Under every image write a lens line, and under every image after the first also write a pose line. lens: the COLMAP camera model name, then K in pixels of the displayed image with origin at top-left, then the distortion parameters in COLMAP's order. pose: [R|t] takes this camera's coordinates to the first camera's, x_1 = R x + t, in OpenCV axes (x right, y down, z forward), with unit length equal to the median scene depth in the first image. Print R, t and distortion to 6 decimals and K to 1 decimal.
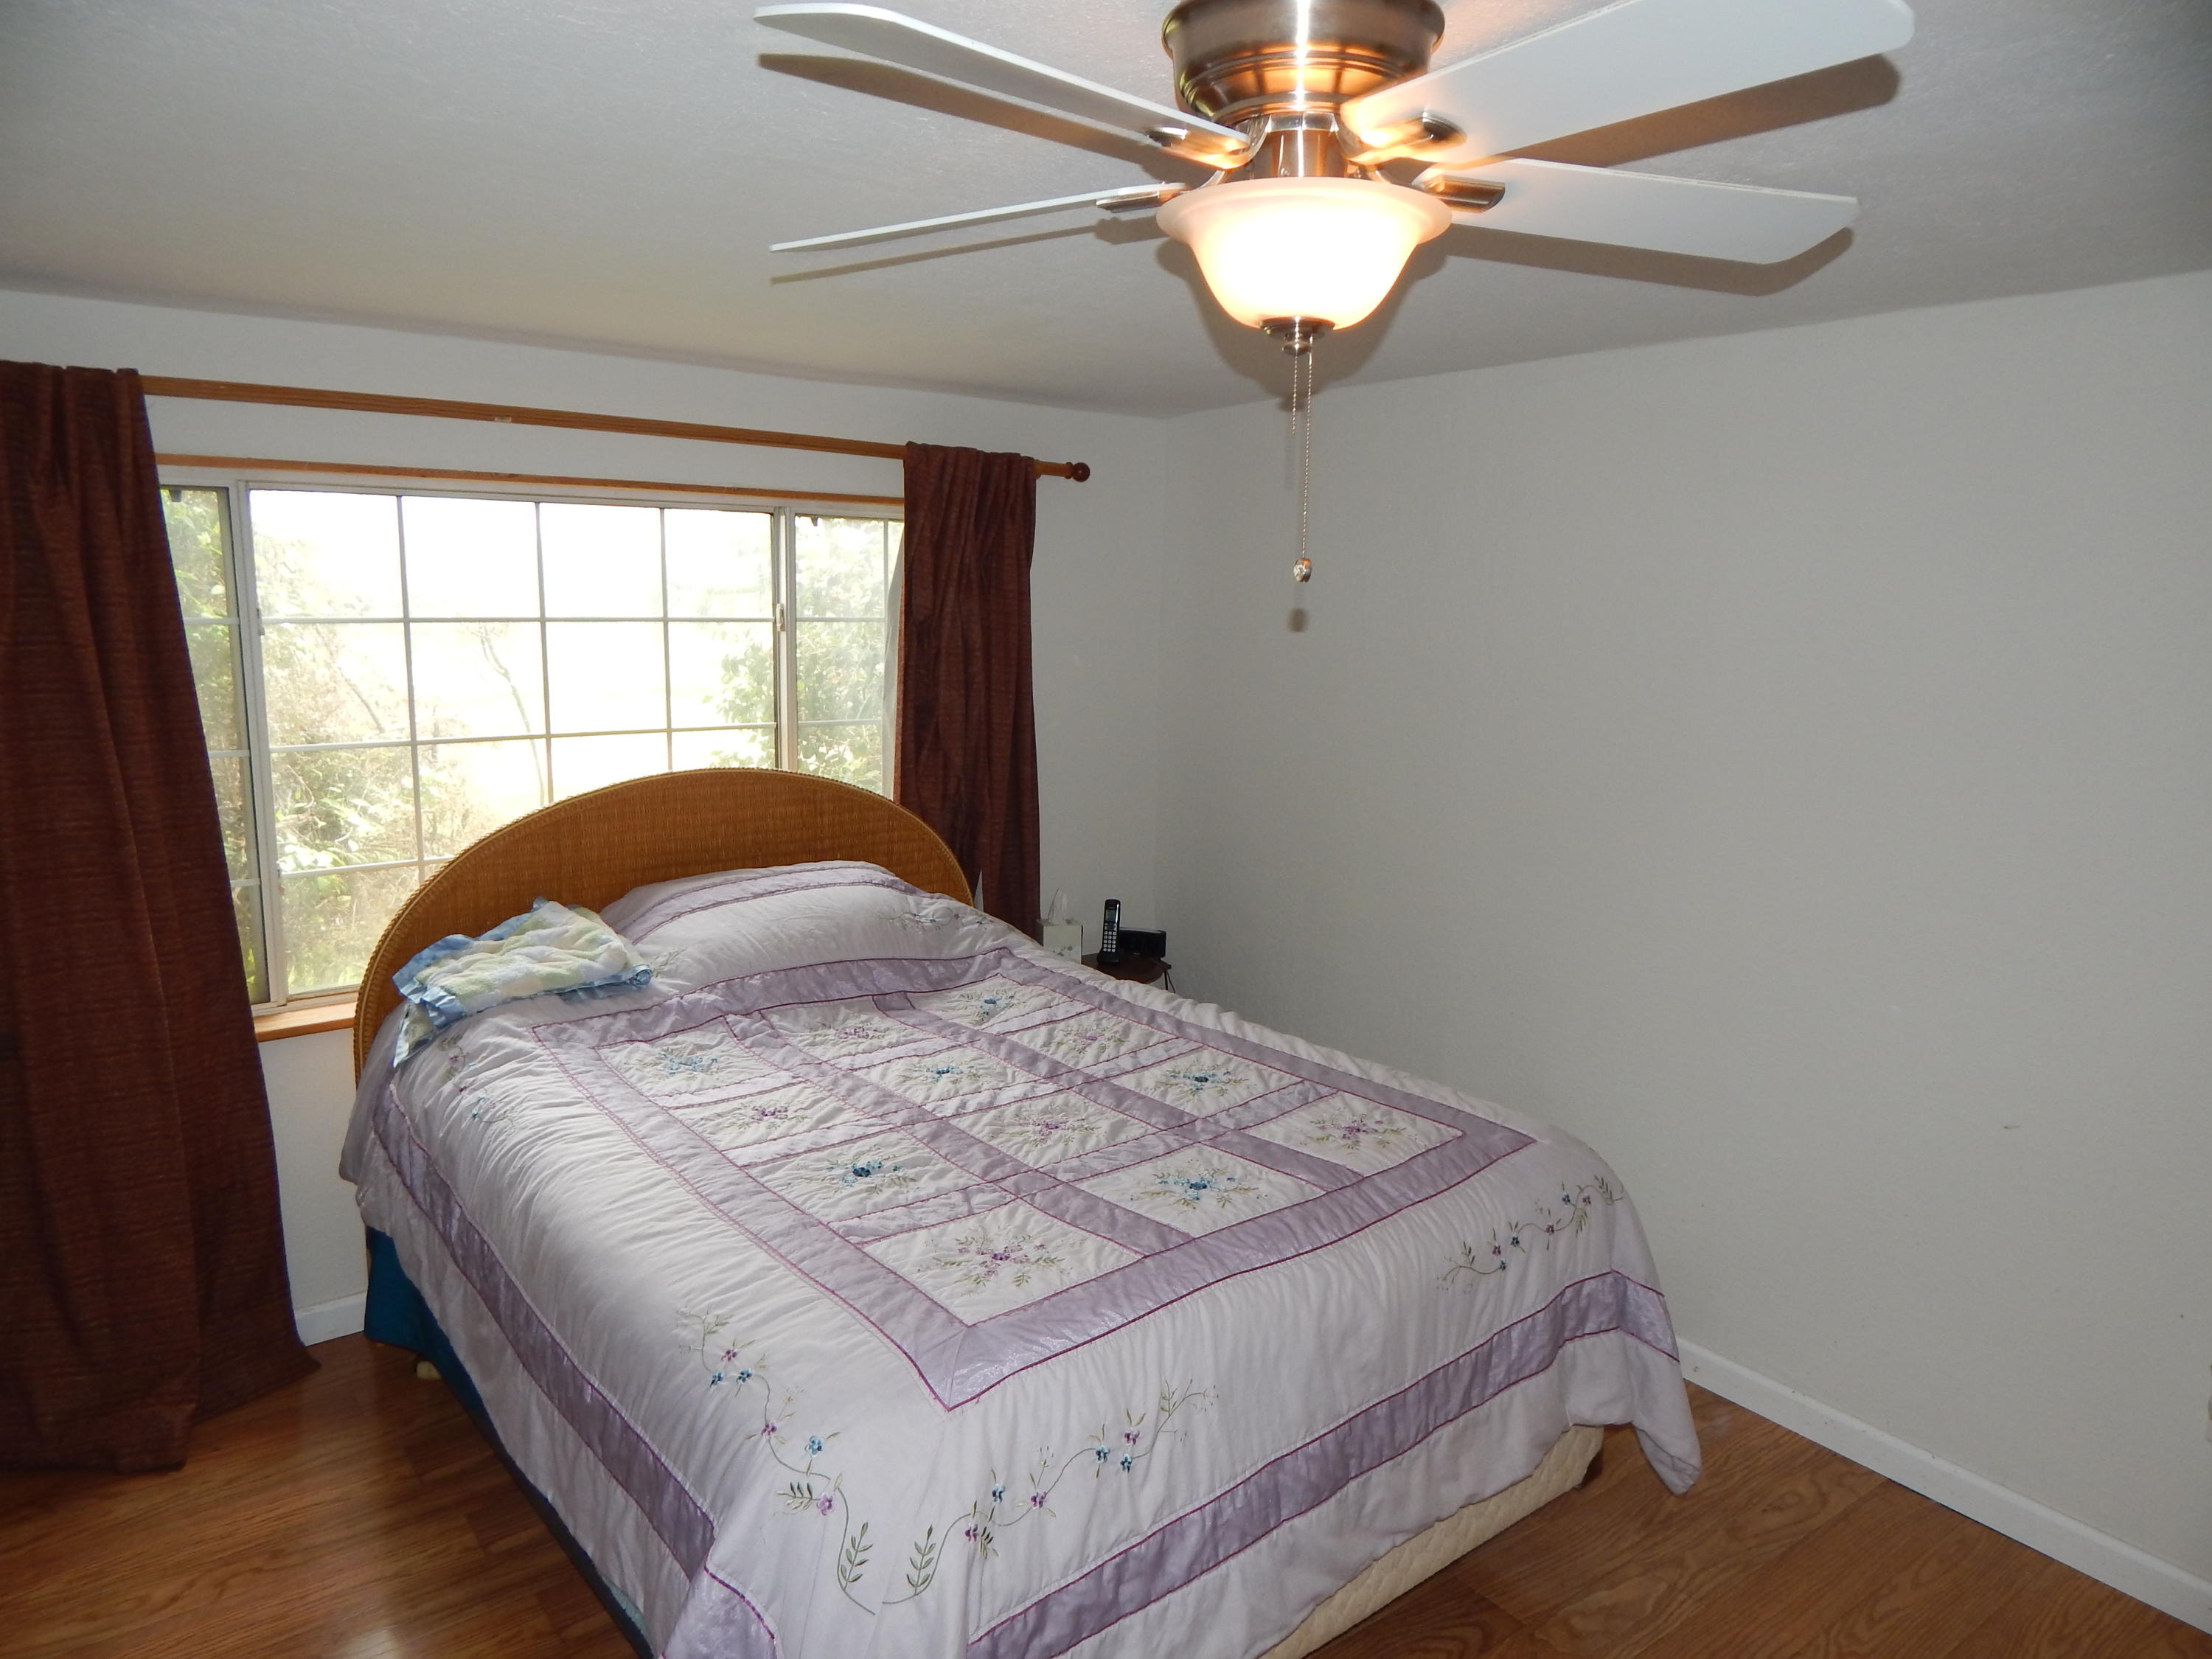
lens RADIAL K [[1480.4, 0, 1110.0], [0, 1480.4, 804.7], [0, 0, 1]] dist [0.033196, -0.022056]
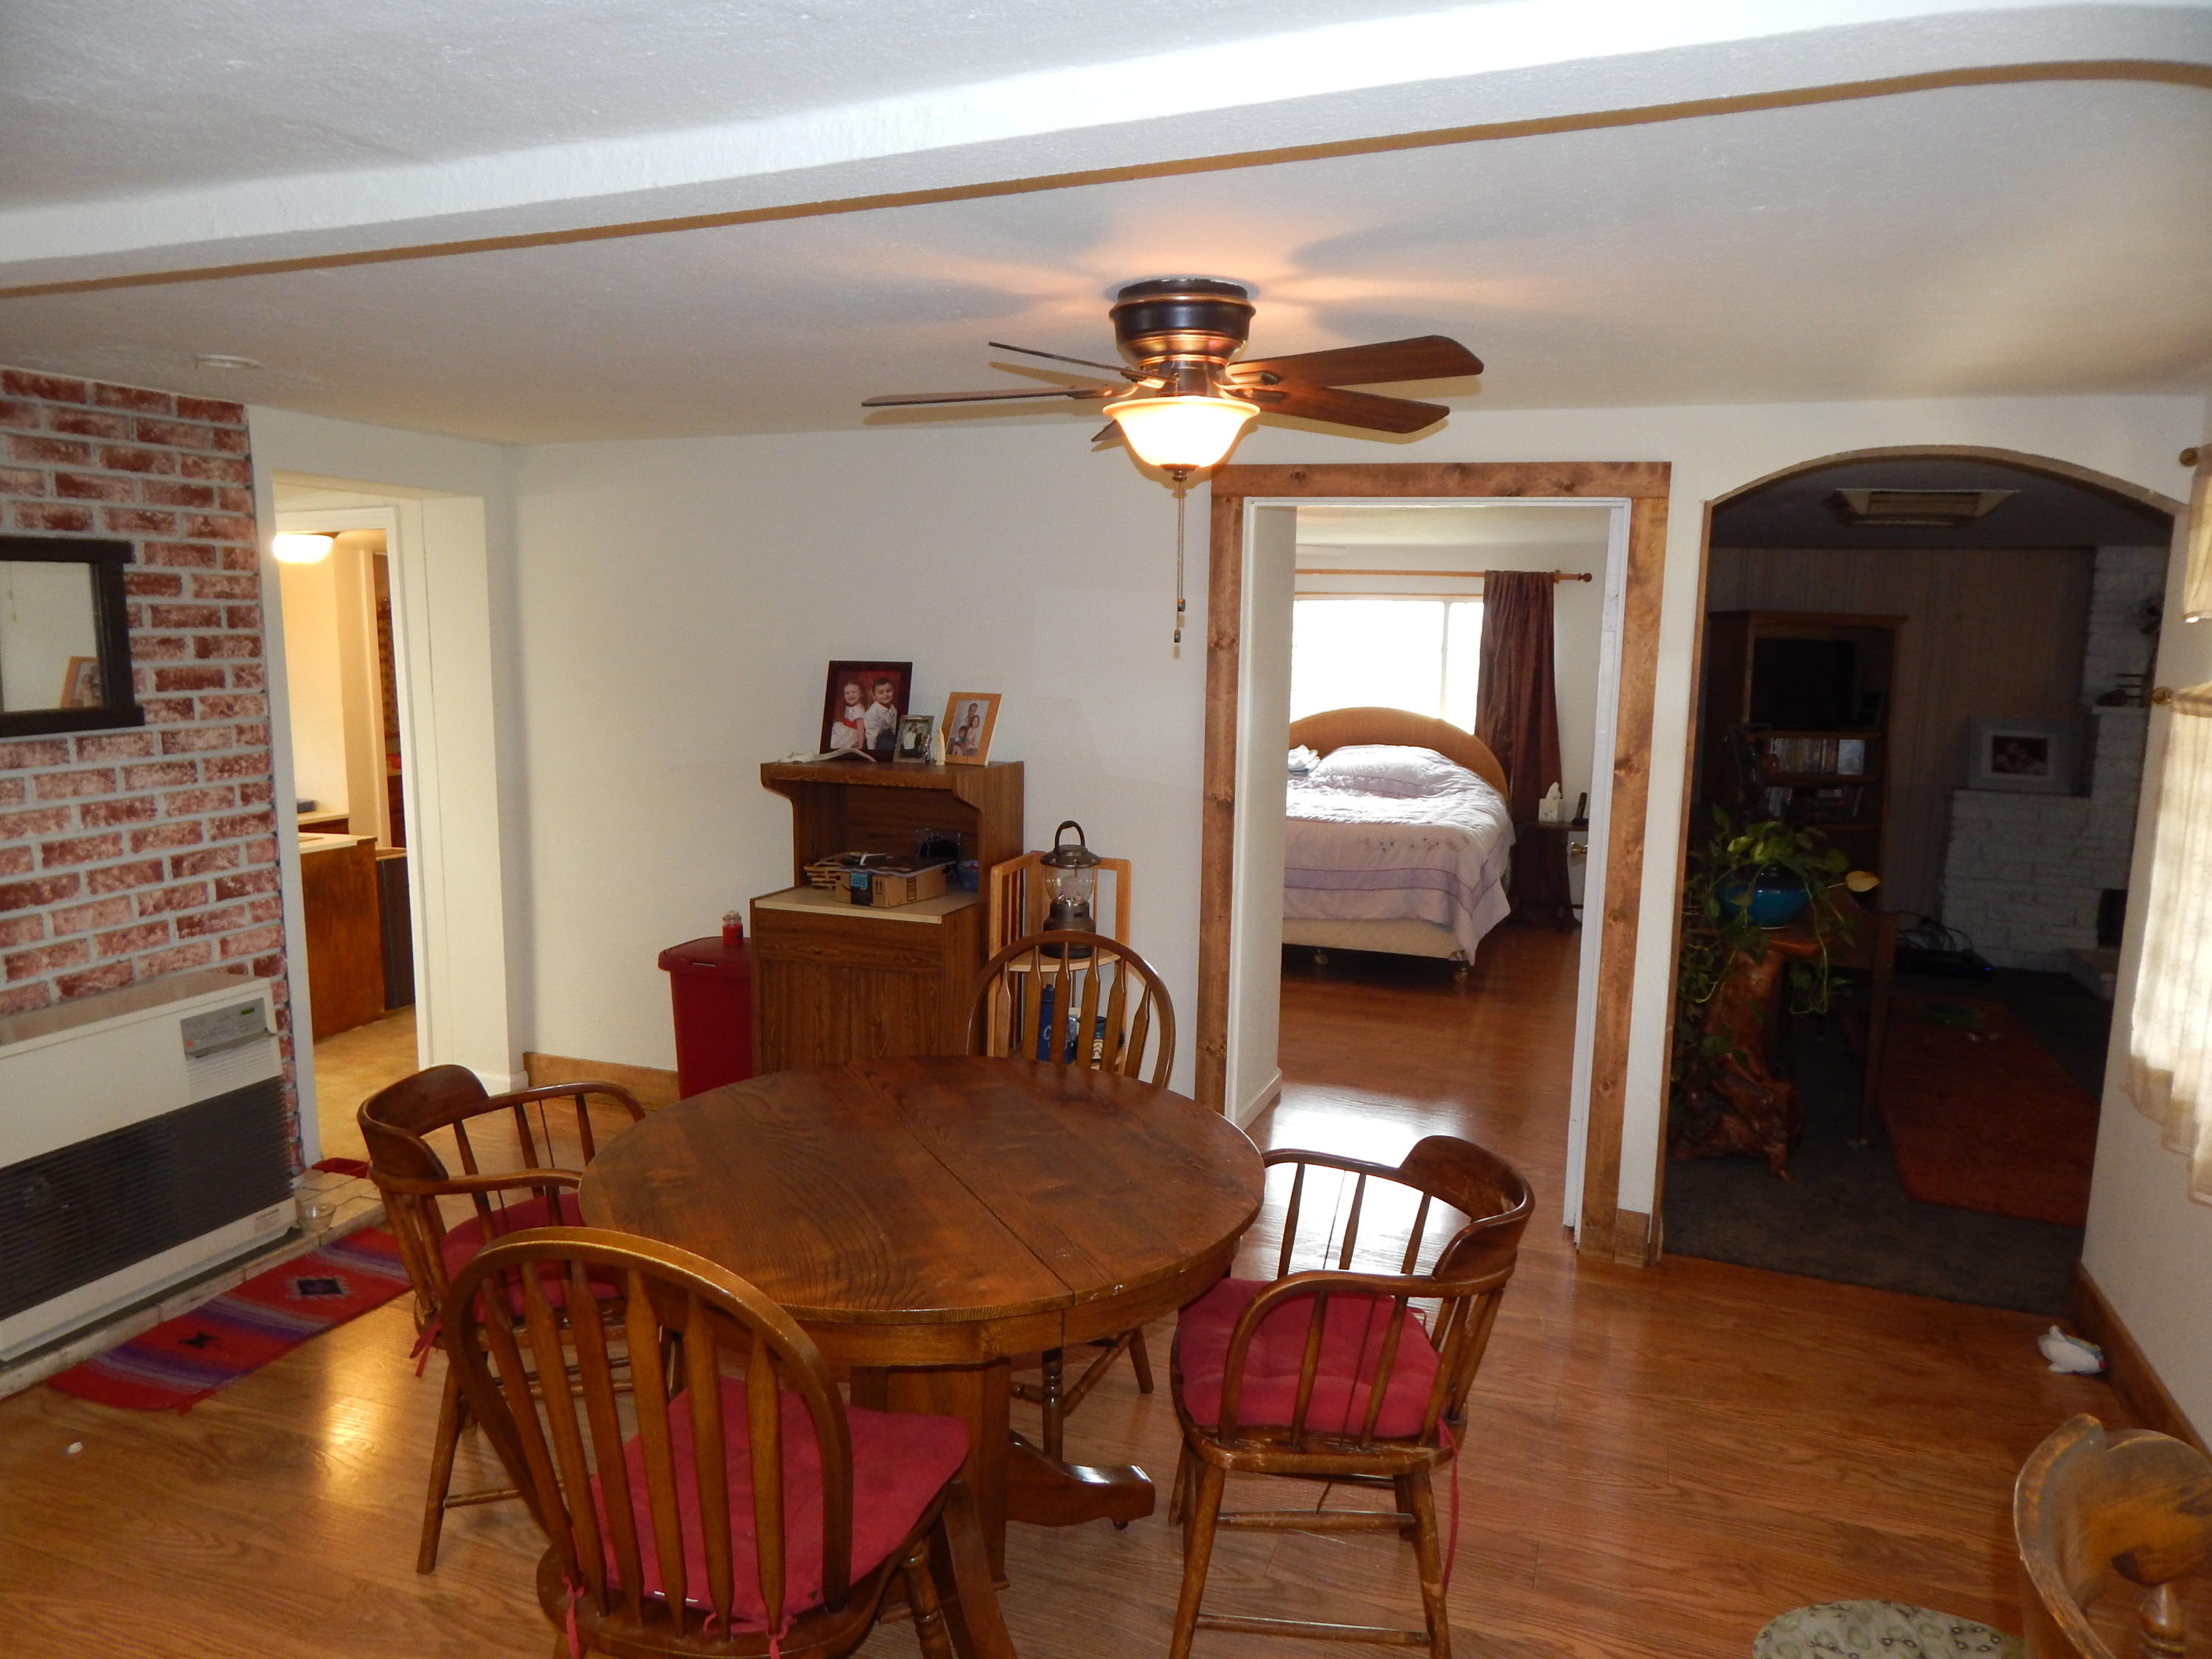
lens RADIAL K [[1434.7, 0, 1100.5], [0, 1434.7, 835.5], [0, 0, 1]] dist [-0.002594, 0.000225]
pose [[0.540647, 0.117523, -0.833000, 1.745553], [-0.127893, 0.990166, 0.056689, 0.132828], [0.831471, 0.075886, 0.550361, -0.813693]]
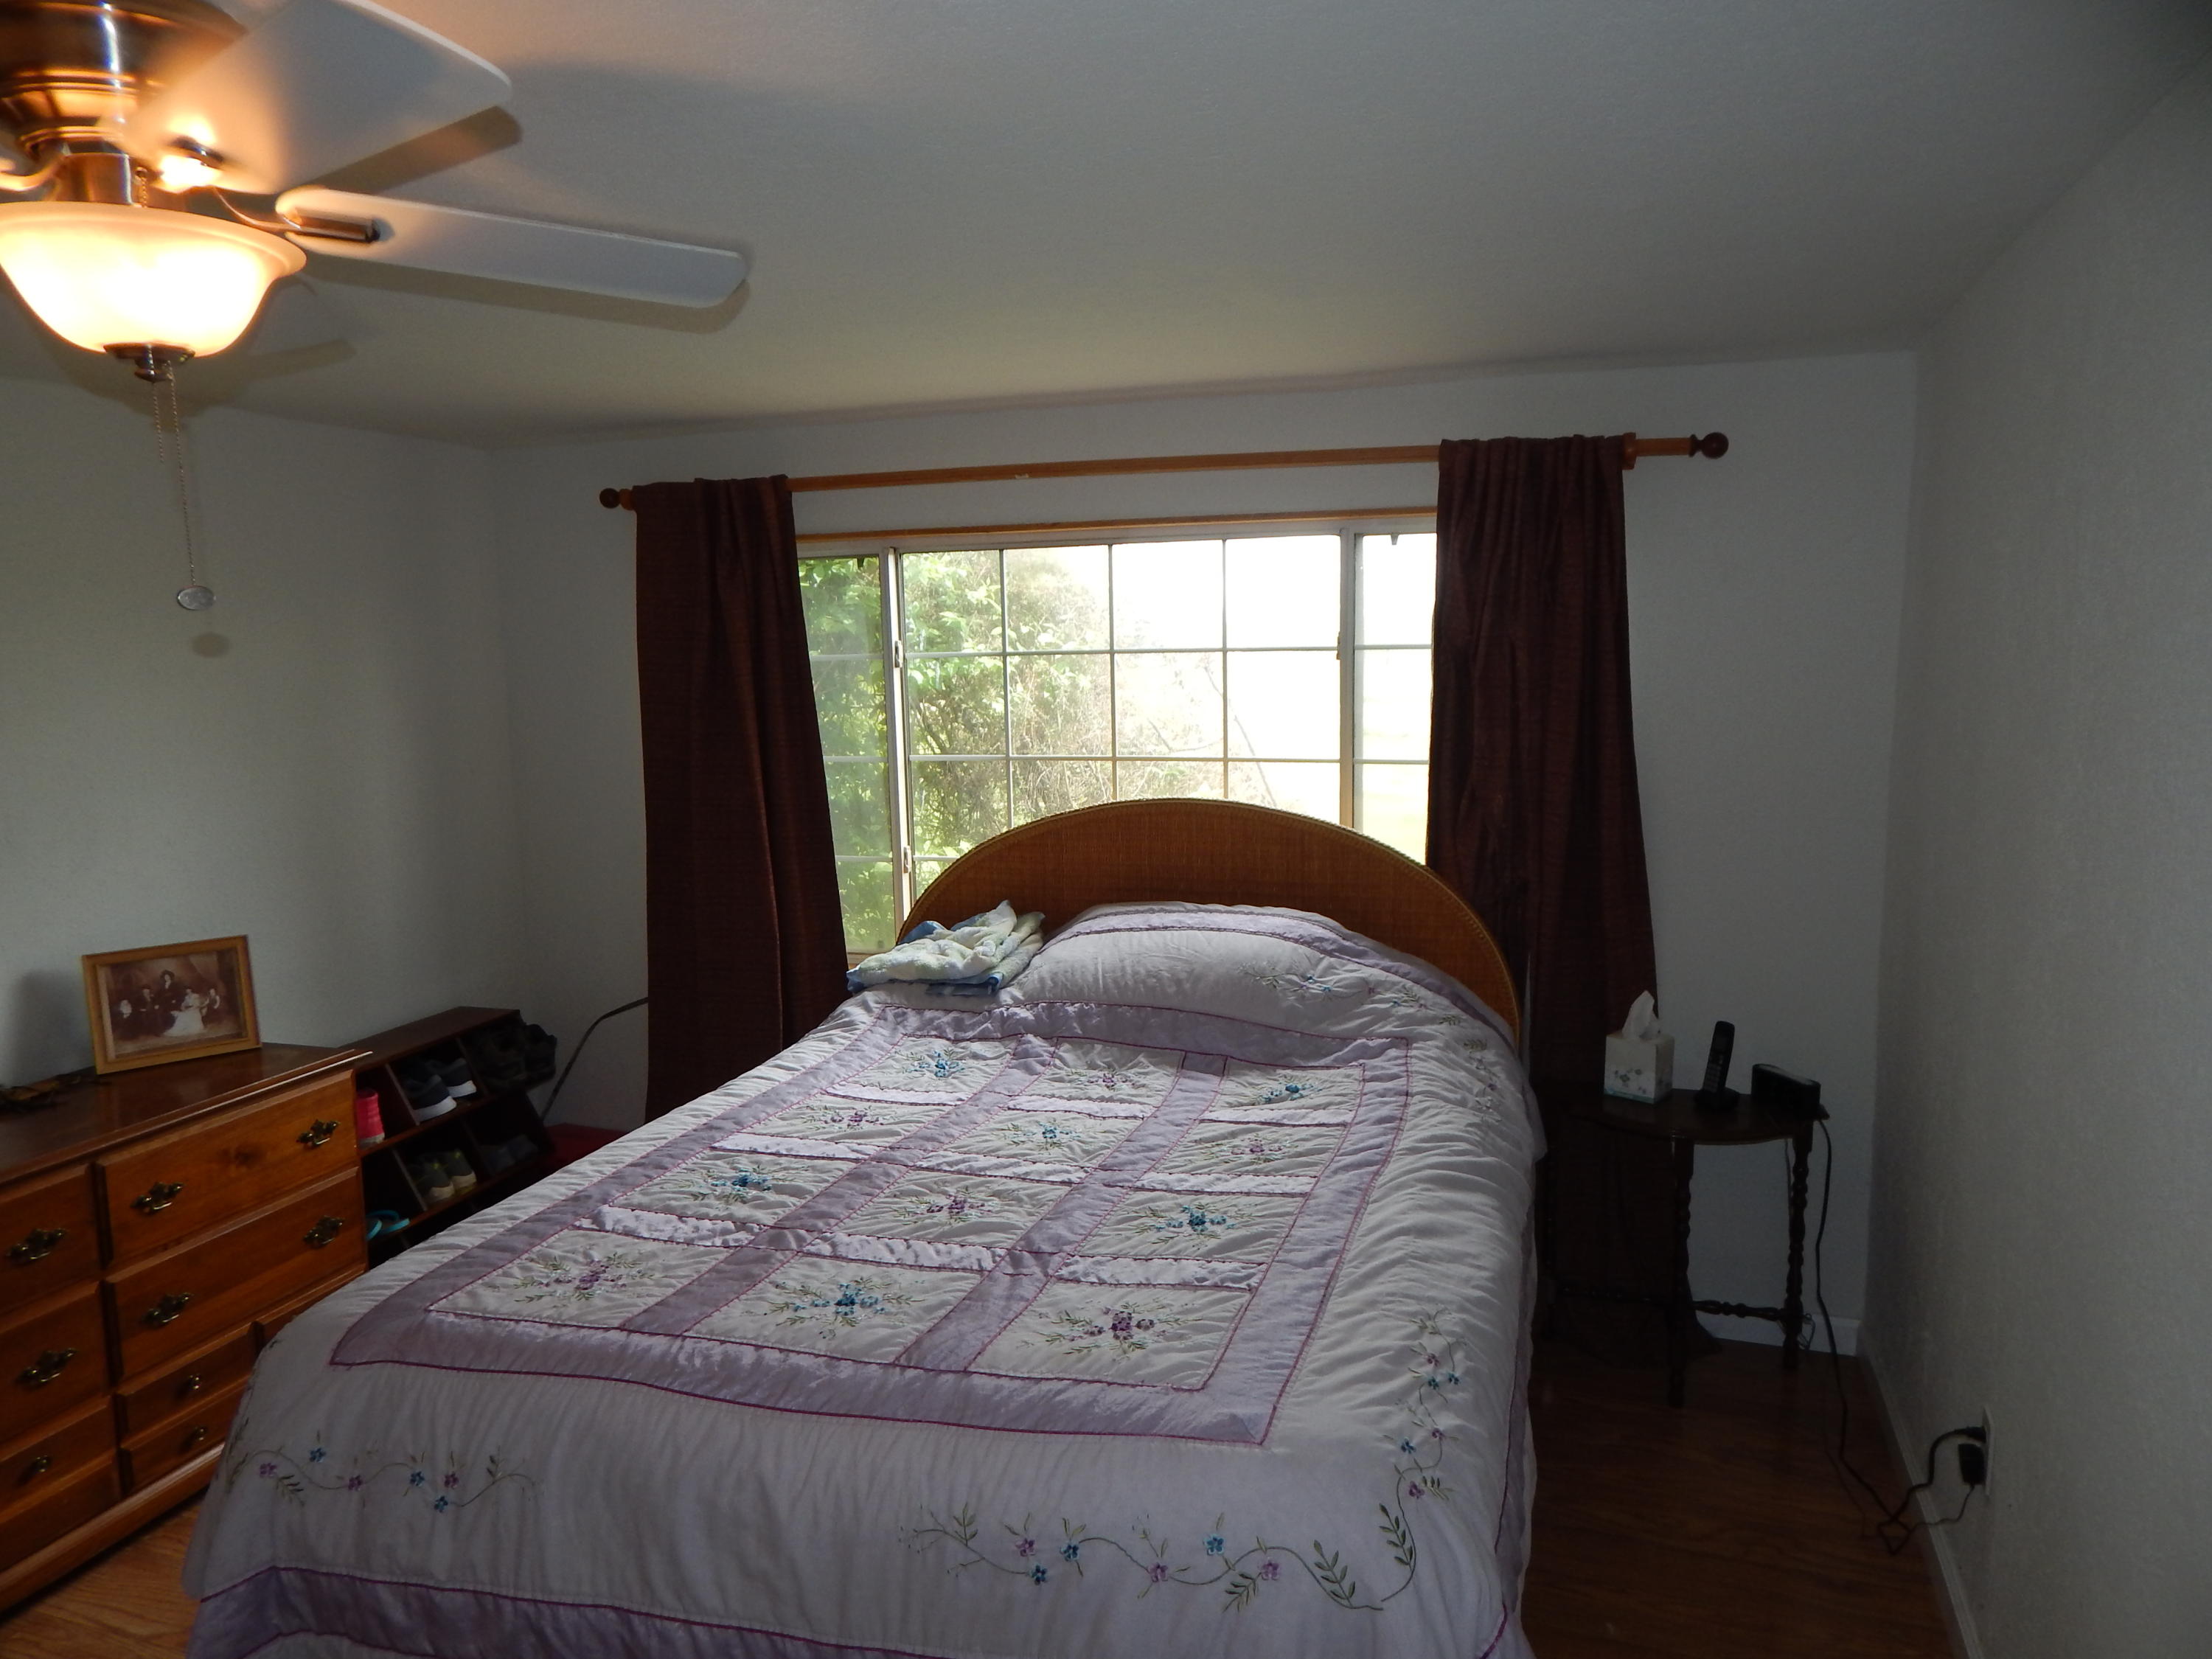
lens RADIAL K [[1484.0, 0, 1119.2], [0, 1484.0, 810.3], [0, 0, 1]] dist [0.021033, -0.003306]
pose [[0.568439, 0.074425, -0.819352, 0.598416], [-0.090929, 0.995482, 0.027340, -0.045385], [0.817685, 0.058962, 0.572638, 0.448088]]
